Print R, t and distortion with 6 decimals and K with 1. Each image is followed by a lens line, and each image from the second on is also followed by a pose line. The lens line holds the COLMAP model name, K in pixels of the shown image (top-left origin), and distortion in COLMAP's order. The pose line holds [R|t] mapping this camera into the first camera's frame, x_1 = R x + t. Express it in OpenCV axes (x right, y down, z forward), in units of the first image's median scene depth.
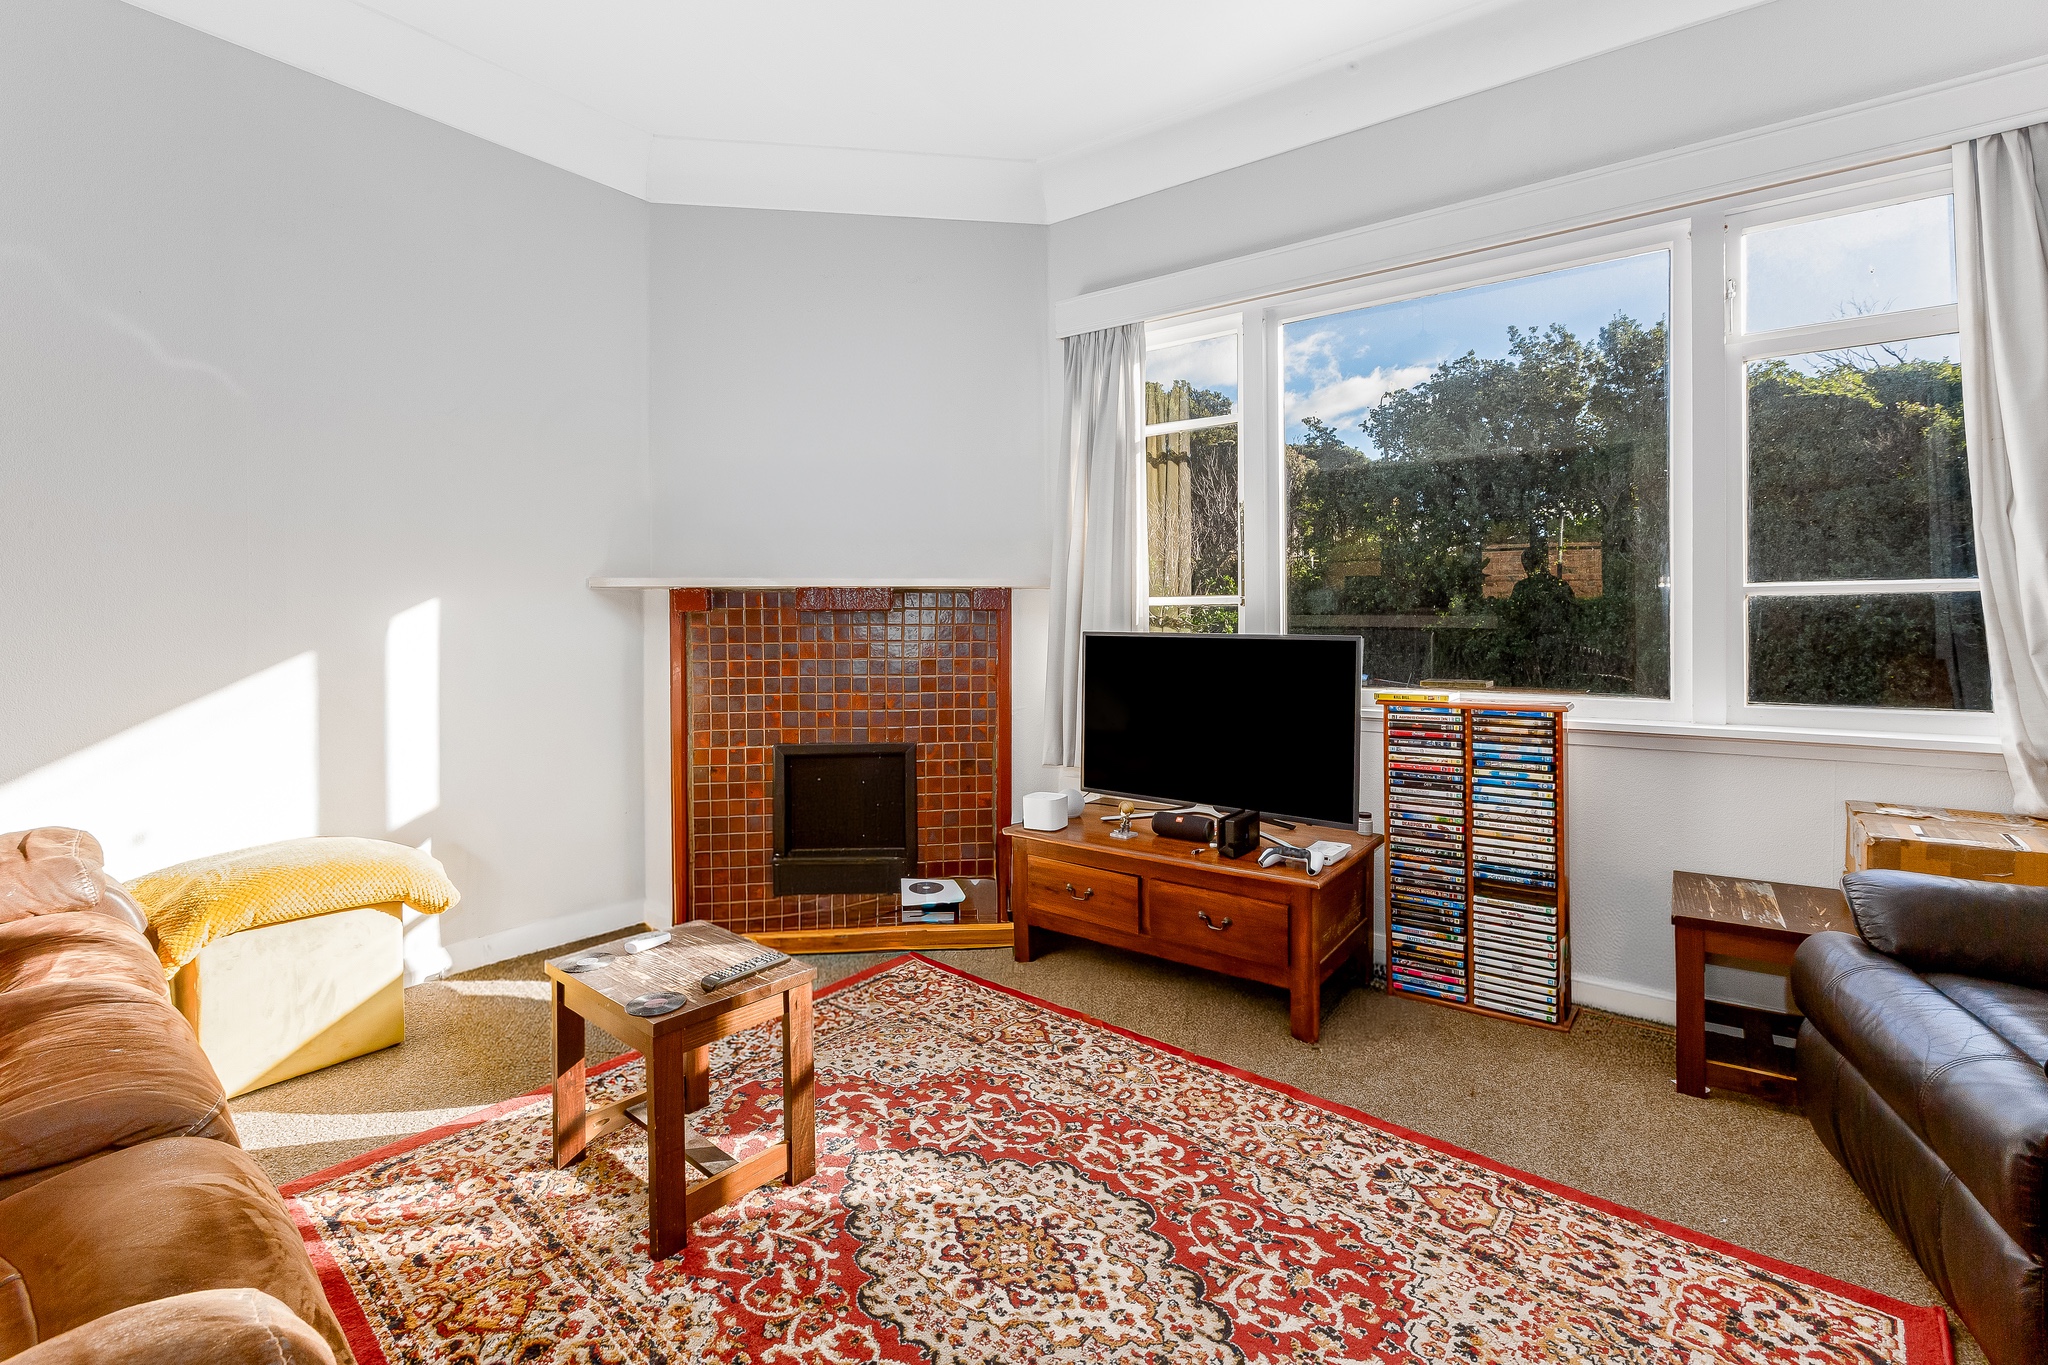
lens RADIAL K [[900.7, 0, 1025.6], [0, 900.7, 633.9], [0, 0, 1]] dist [-0.002493, -0.000476]
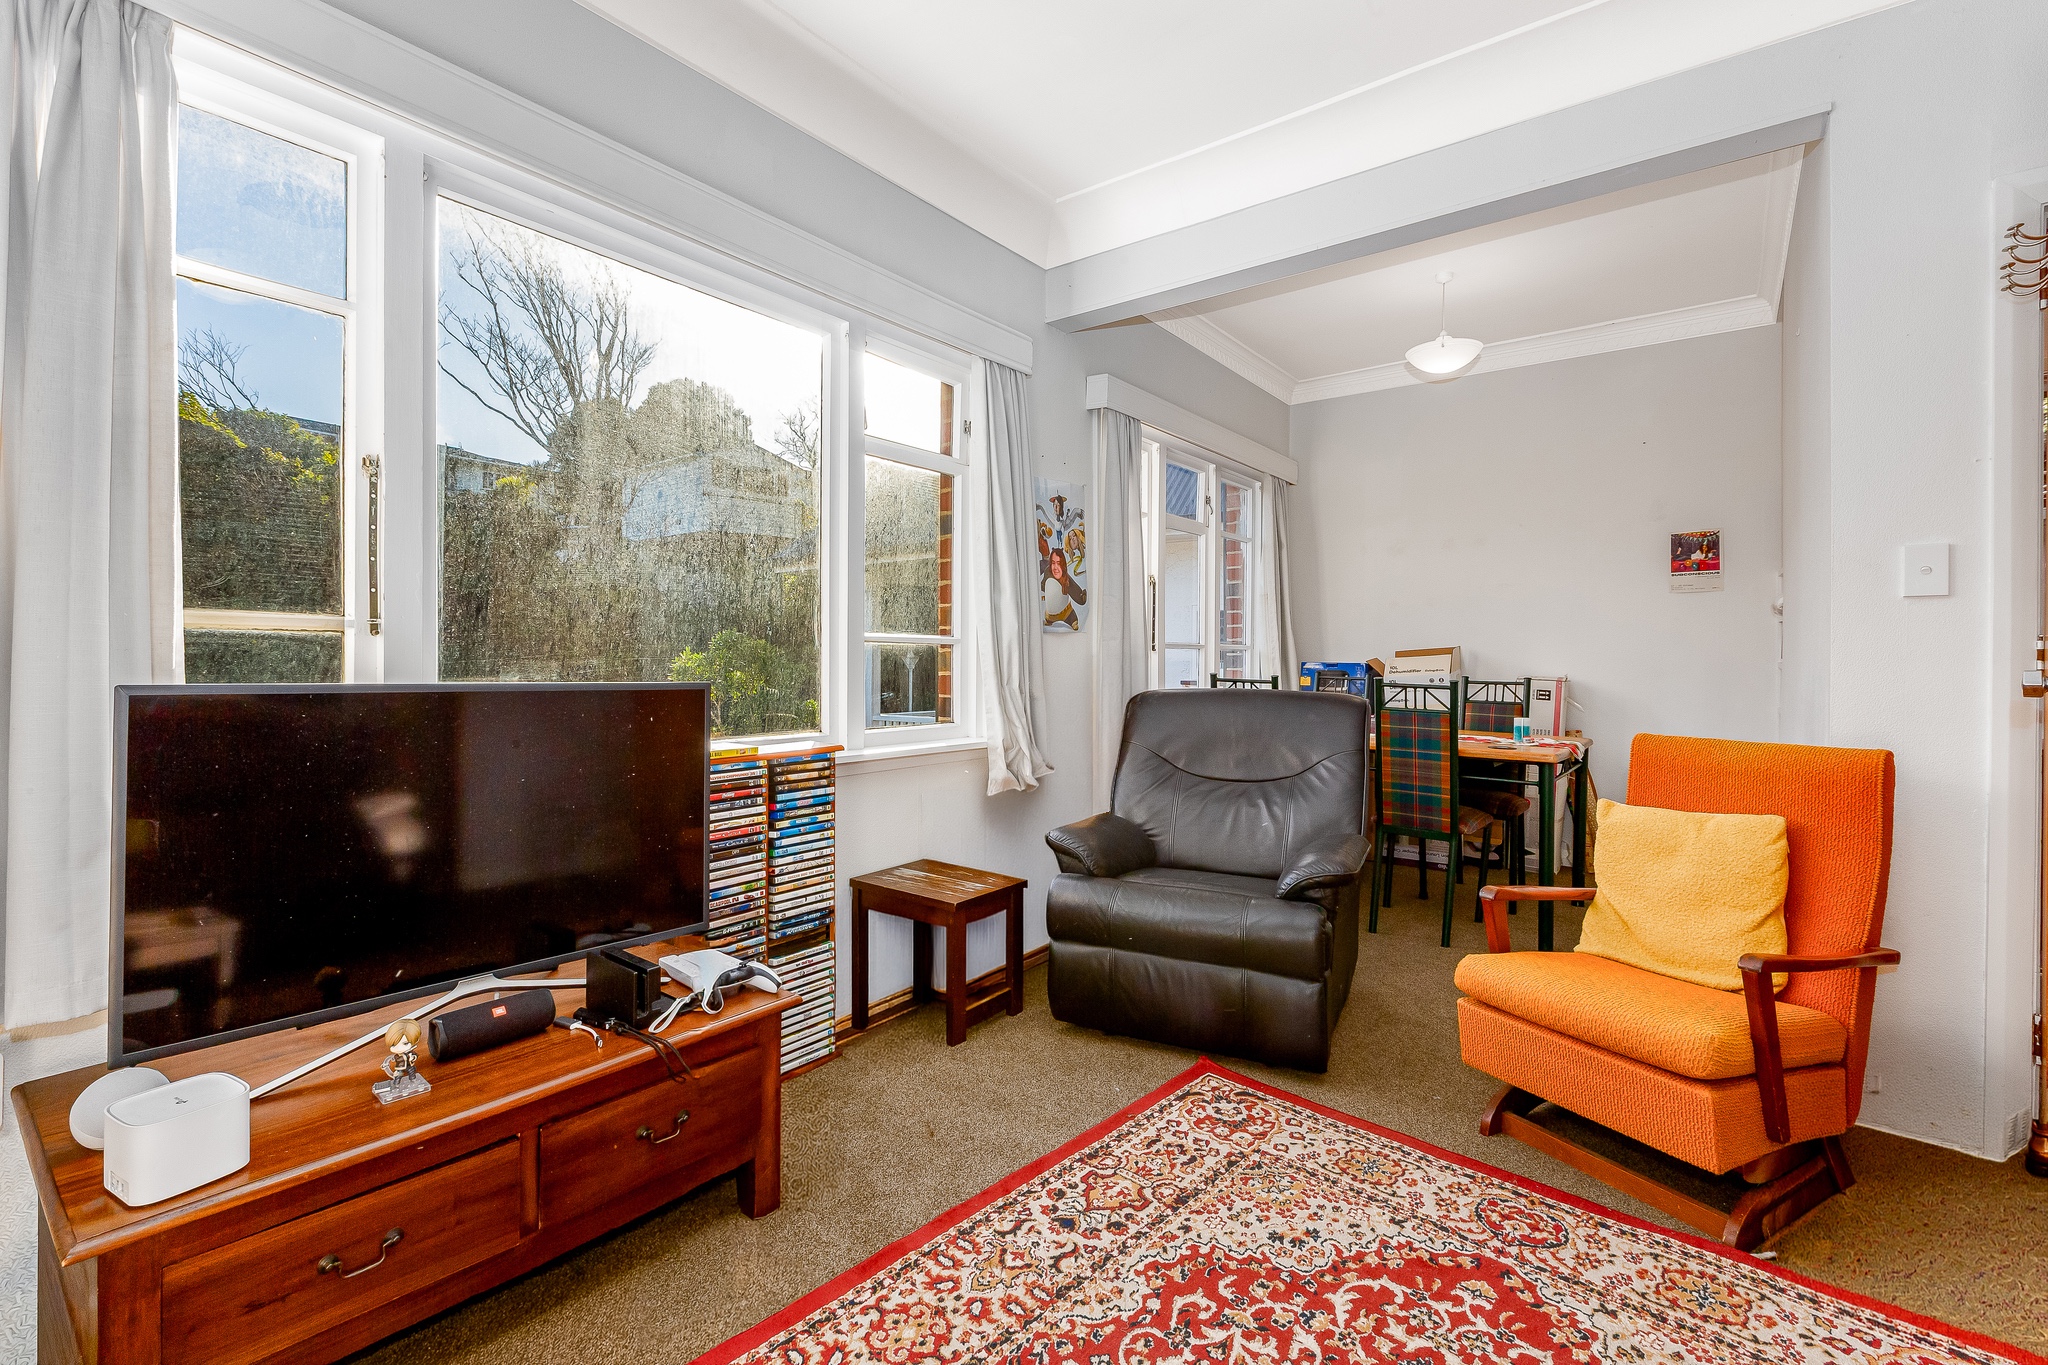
lens RADIAL K [[900.7, 0, 1023.5], [0, 900.7, 662.7], [0, 0, 1]] dist [-0.002493, -0.000476]
pose [[0.032958, 0.001048, 0.999456, -0.438031], [0.003400, 0.999994, -0.001161, -0.013820], [-0.999451, 0.003436, 0.032954, 0.739127]]
